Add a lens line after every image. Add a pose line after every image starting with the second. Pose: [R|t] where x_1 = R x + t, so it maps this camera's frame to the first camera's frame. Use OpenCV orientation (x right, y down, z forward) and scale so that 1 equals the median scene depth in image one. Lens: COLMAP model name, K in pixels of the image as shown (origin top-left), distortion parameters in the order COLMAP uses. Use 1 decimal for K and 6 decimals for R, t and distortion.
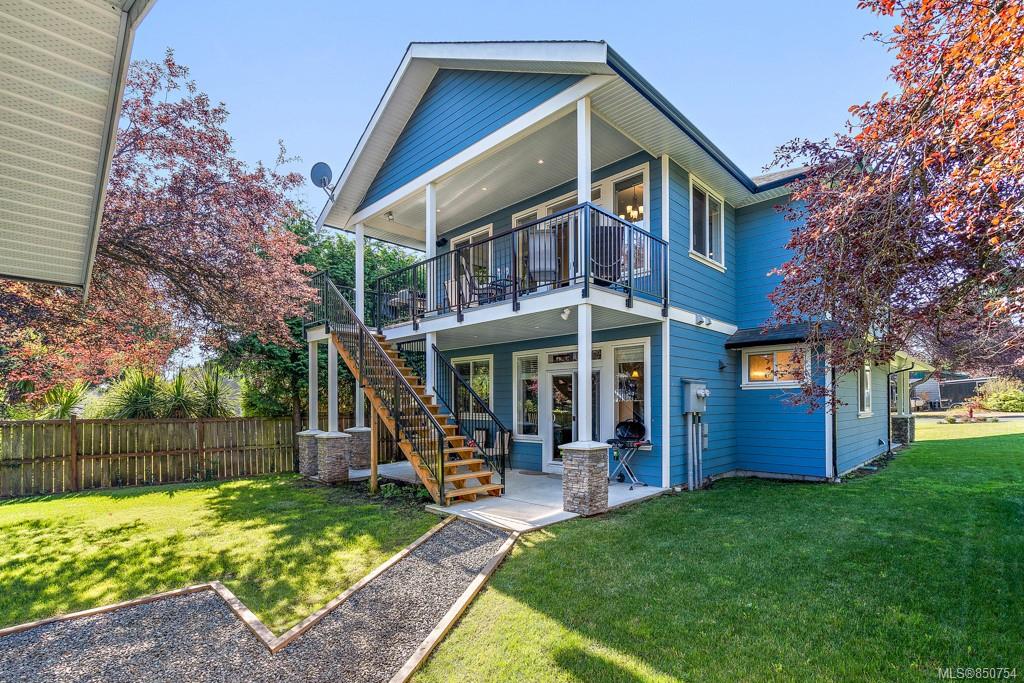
lens RADIAL K [[483.7, 0, 510.9], [0, 483.7, 402.3], [0, 0, 1]] dist [-0.003854, -0.000470]
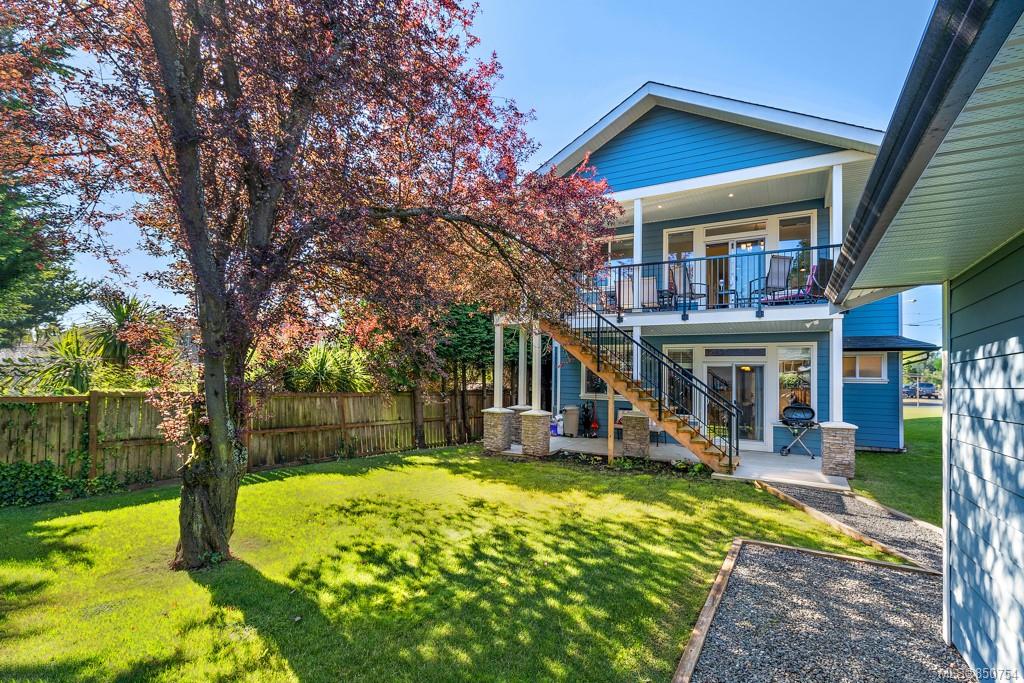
lens RADIAL K [[458.6, 0, 519.6], [0, 458.6, 369.1], [0, 0, 1]] dist [-0.002468, -0.000309]
pose [[0.961957, 0.040420, 0.270195, -0.907250], [-0.033501, 0.998983, -0.030172, 0.003287], [-0.271140, 0.019973, 0.962333, 0.027237]]
